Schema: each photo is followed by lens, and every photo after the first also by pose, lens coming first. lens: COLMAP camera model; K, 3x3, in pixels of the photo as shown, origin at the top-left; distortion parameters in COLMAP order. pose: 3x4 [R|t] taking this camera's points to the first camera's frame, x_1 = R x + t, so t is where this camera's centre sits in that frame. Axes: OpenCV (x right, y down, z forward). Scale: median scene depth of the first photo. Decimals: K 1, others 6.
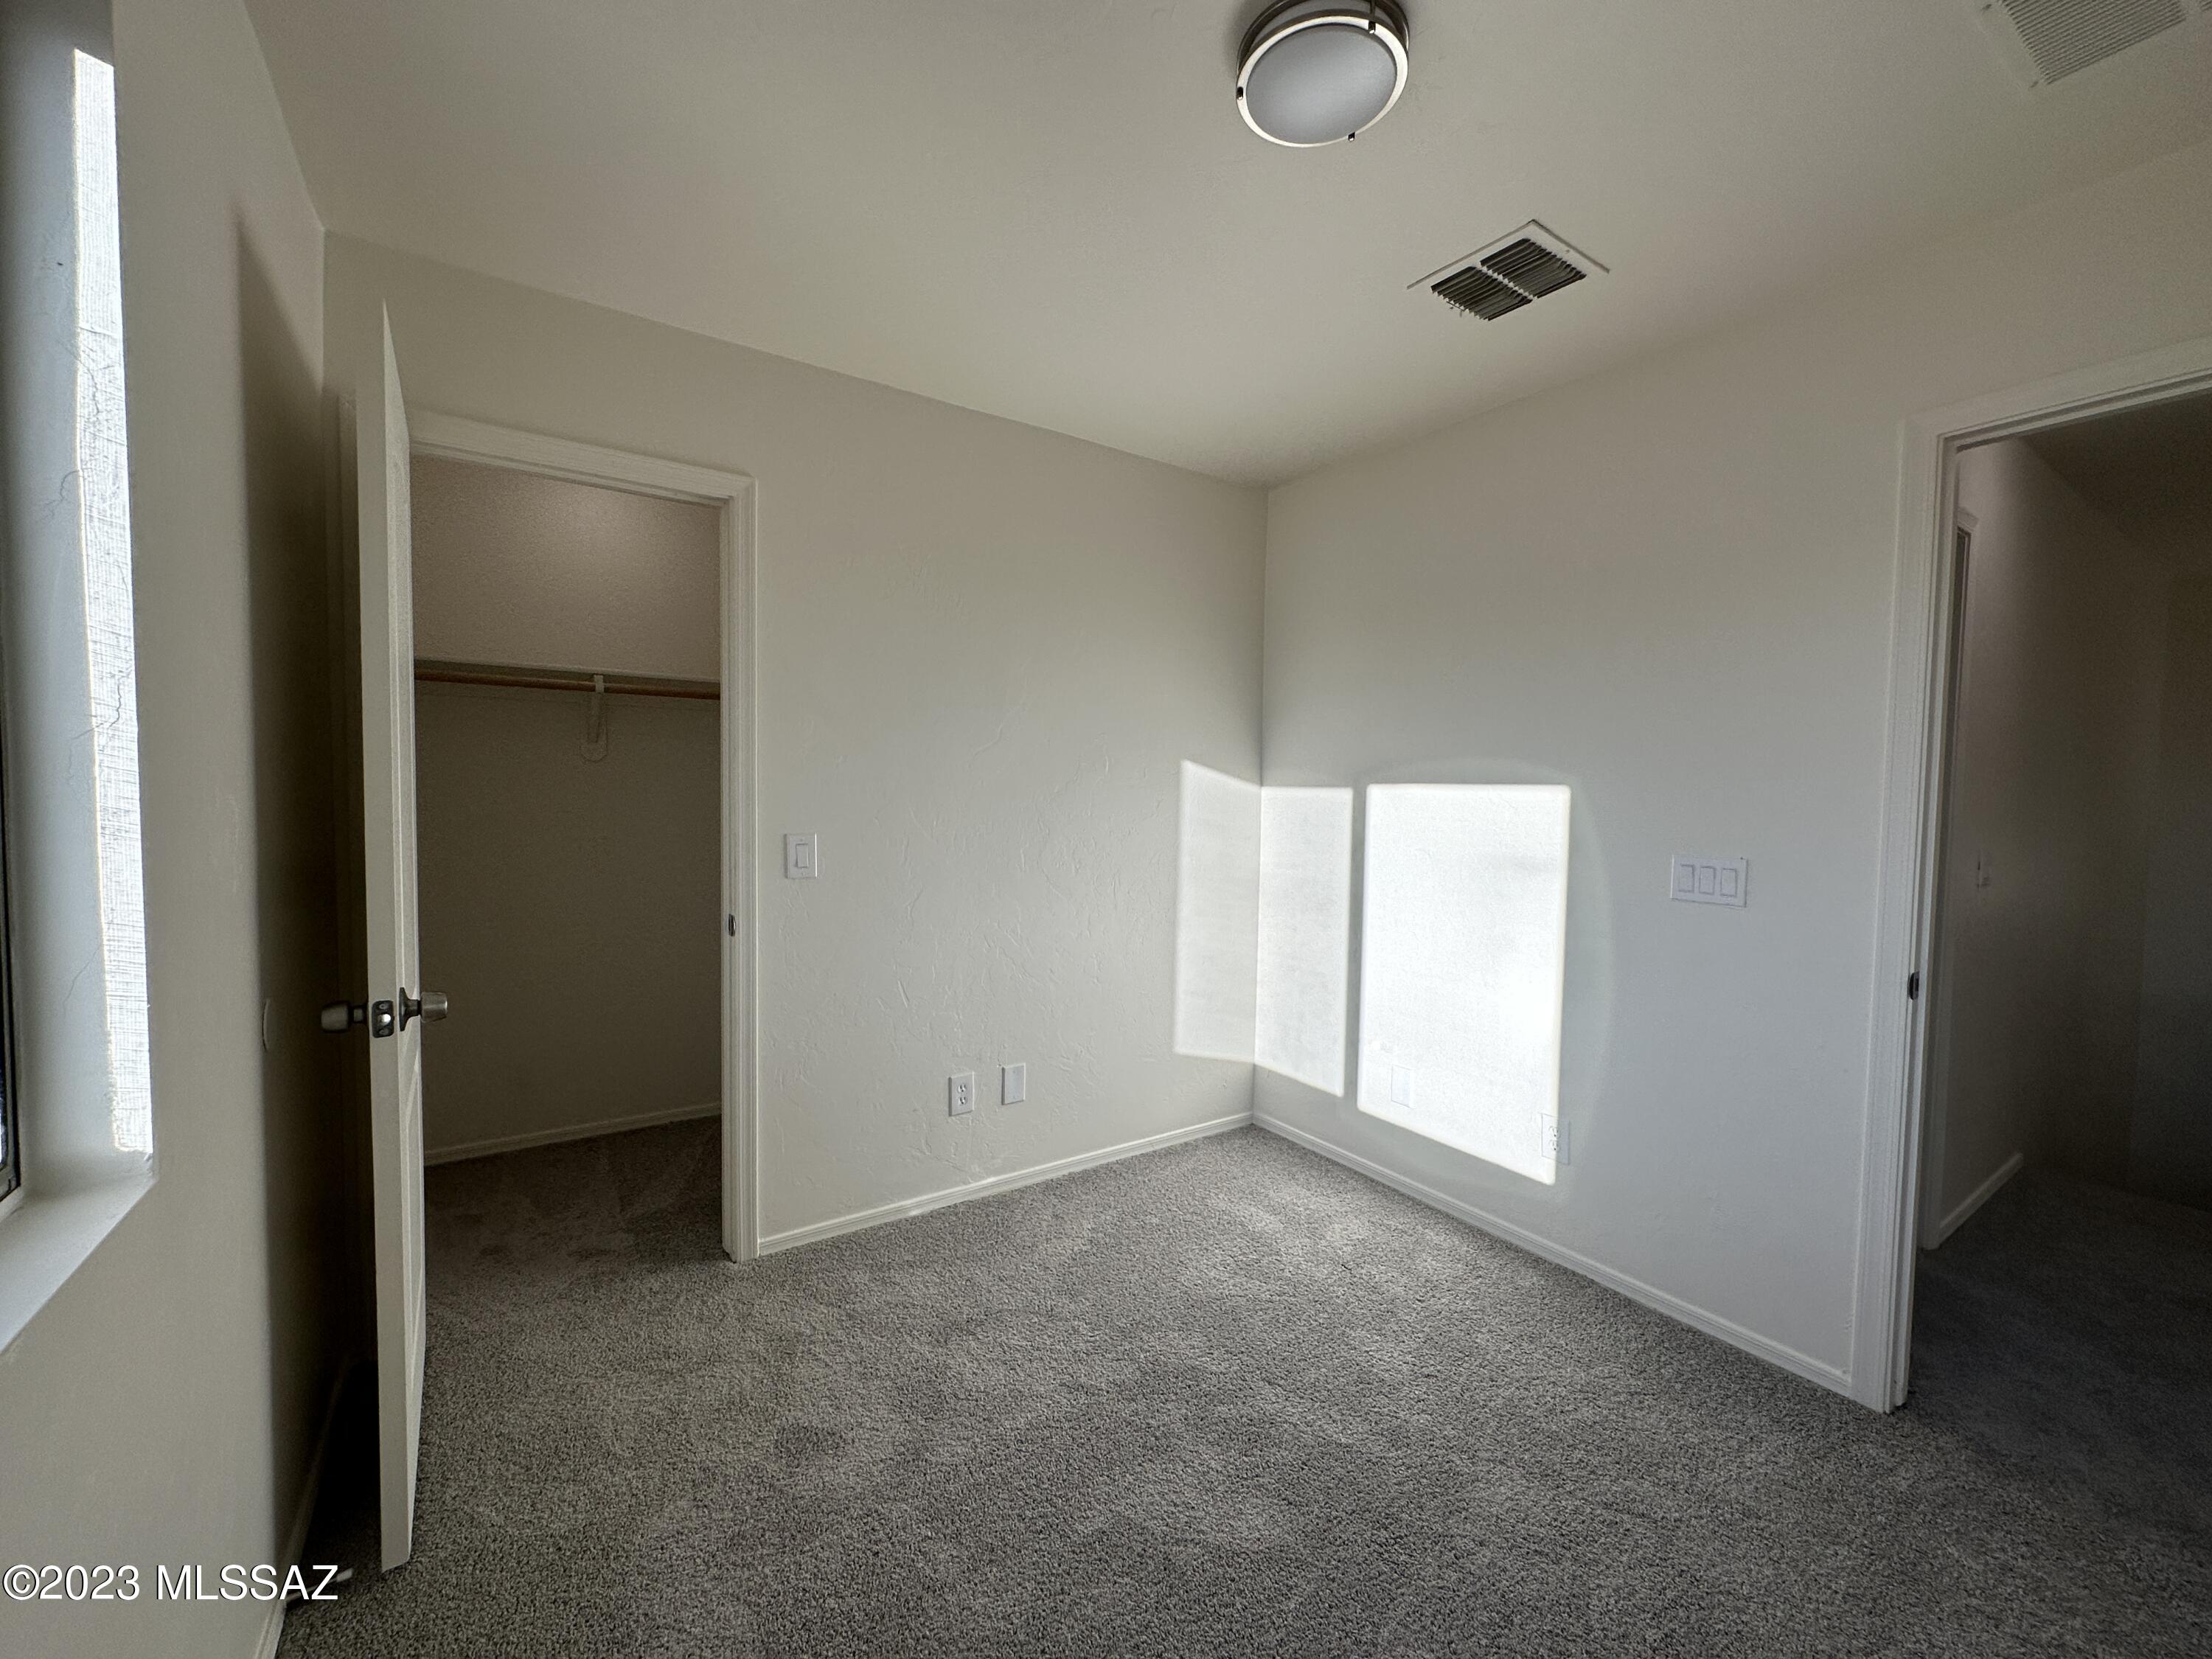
lens RADIAL K [[880.9, 0, 1106.0], [0, 880.9, 829.5], [0, 0, 1]] dist [0.000376, -0.000065]
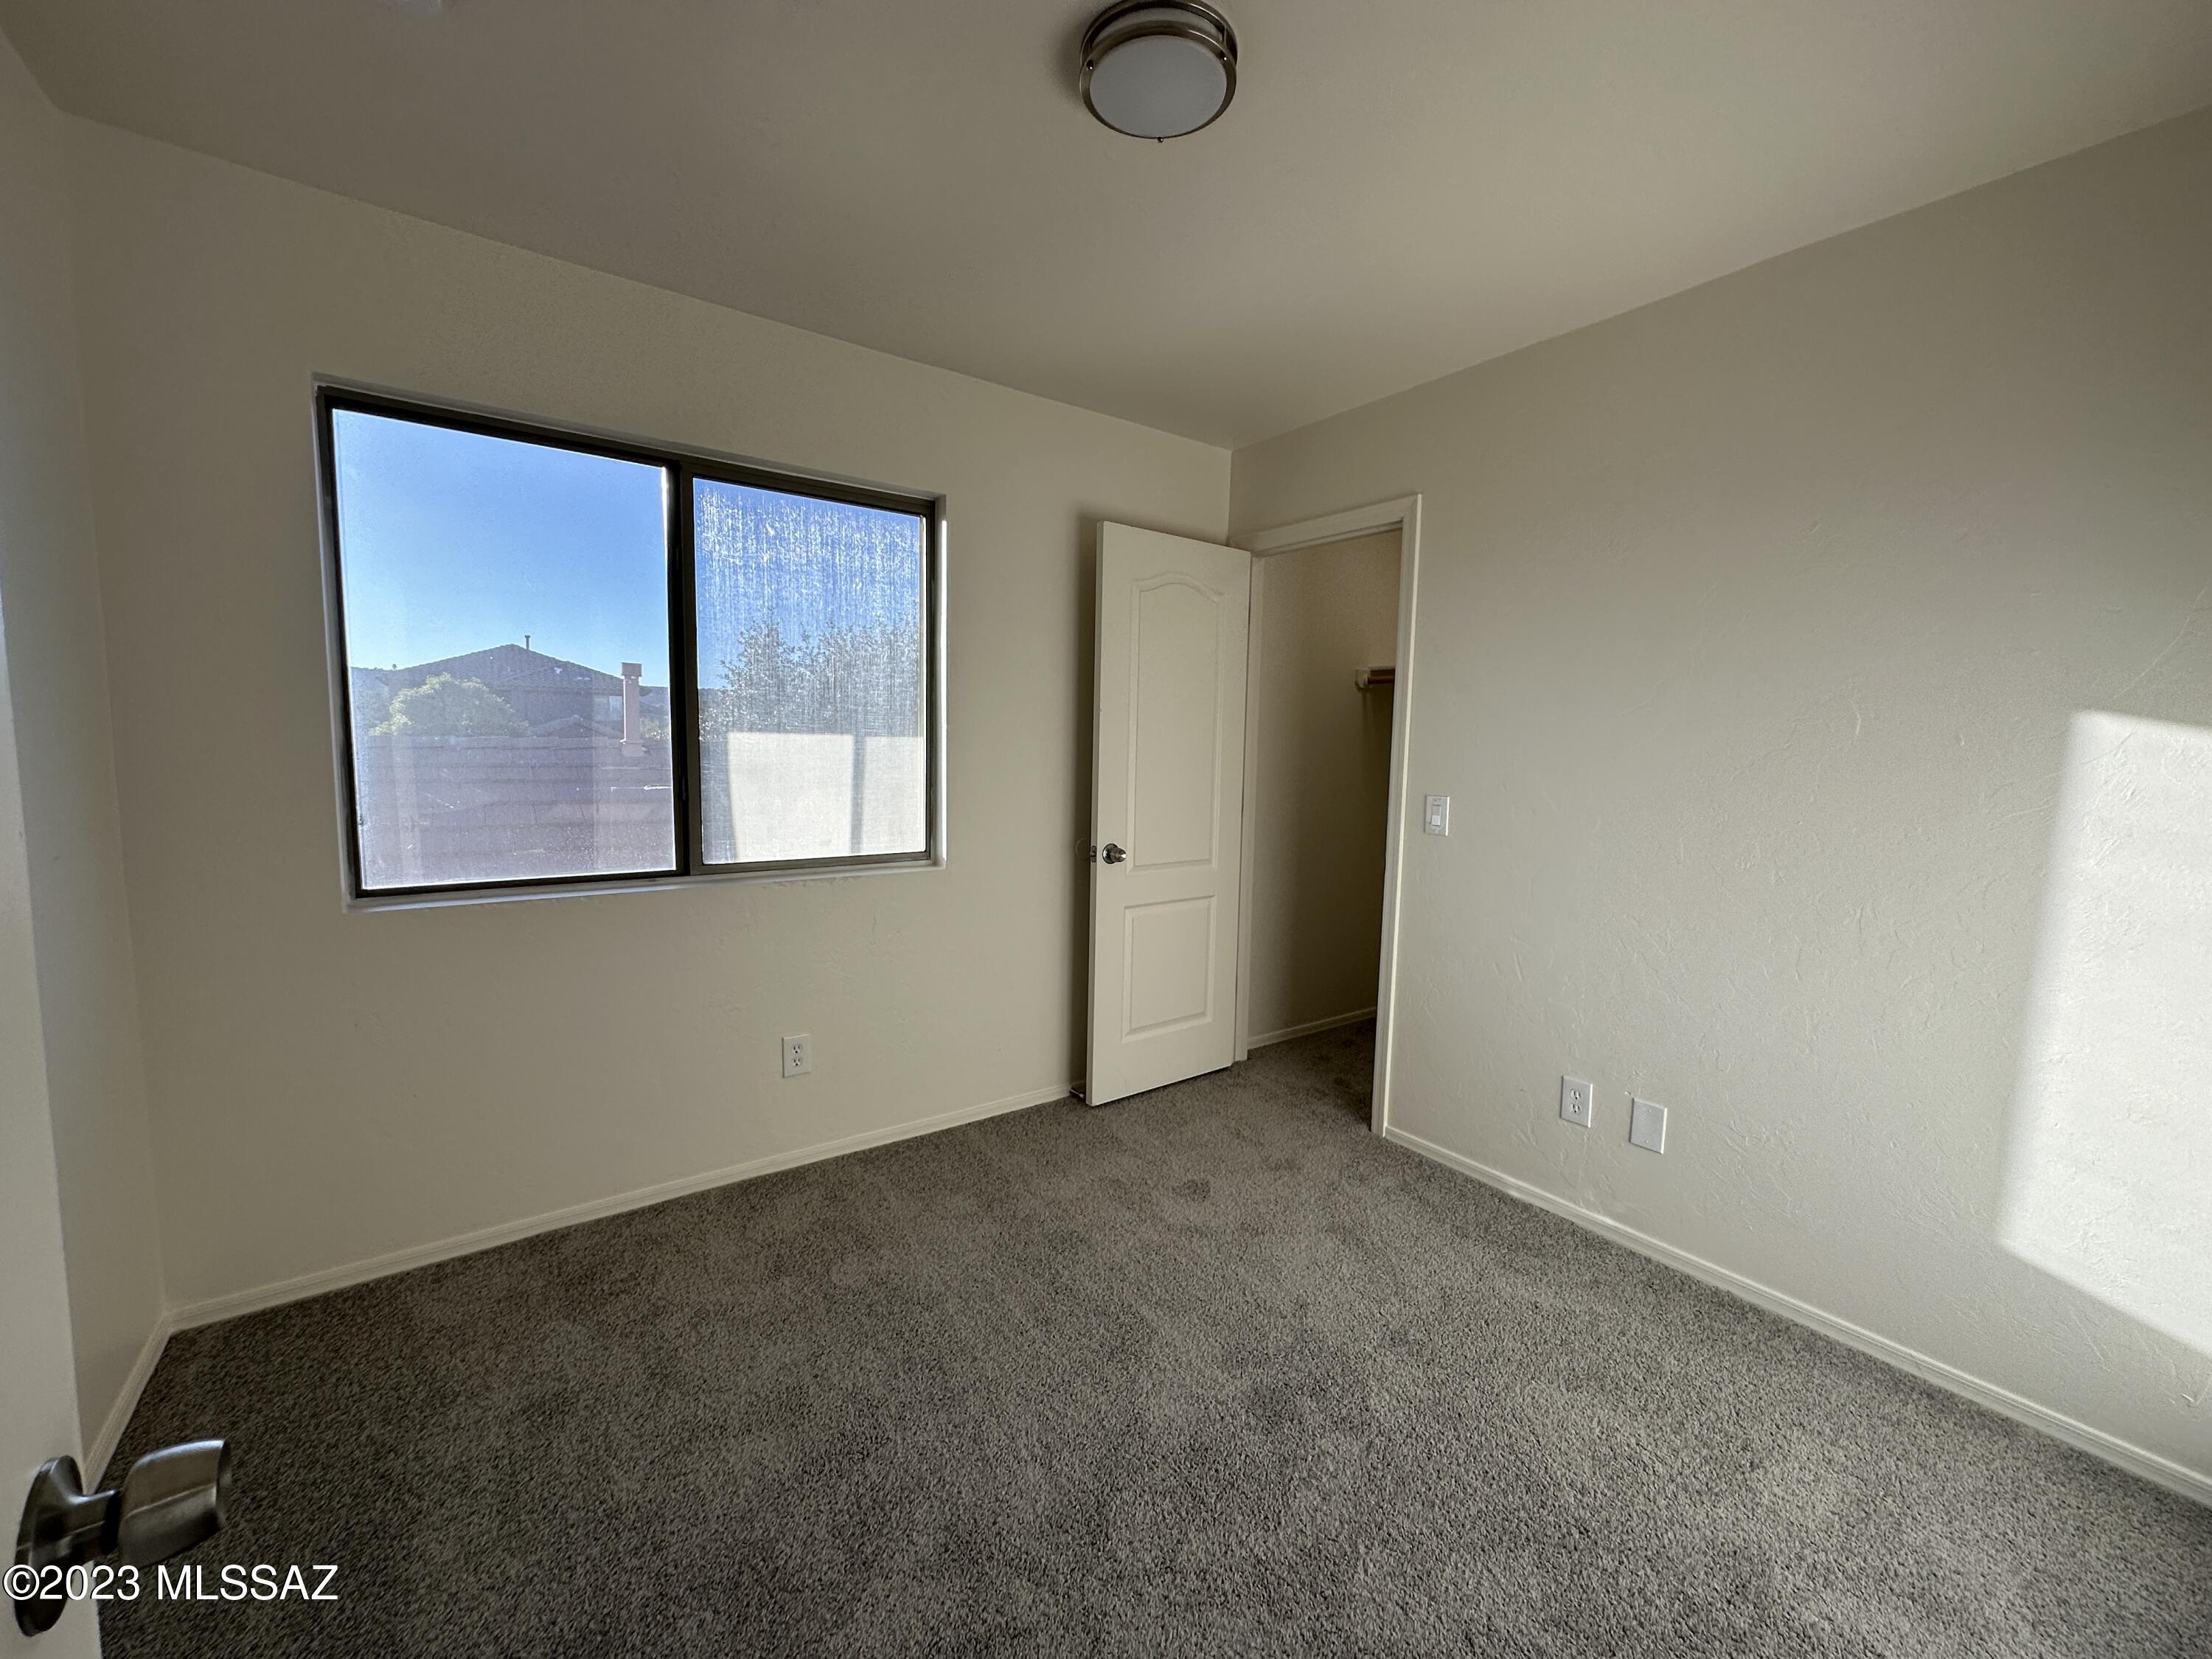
lens RADIAL K [[880.9, 0, 1106.0], [0, 880.9, 829.5], [0, 0, 1]] dist [0.000376, -0.000065]
pose [[0.033359, 0.084631, -0.995854, 0.729980], [-0.068476, 0.994260, 0.082202, -0.015057], [0.997095, 0.065450, 0.038962, 0.503956]]
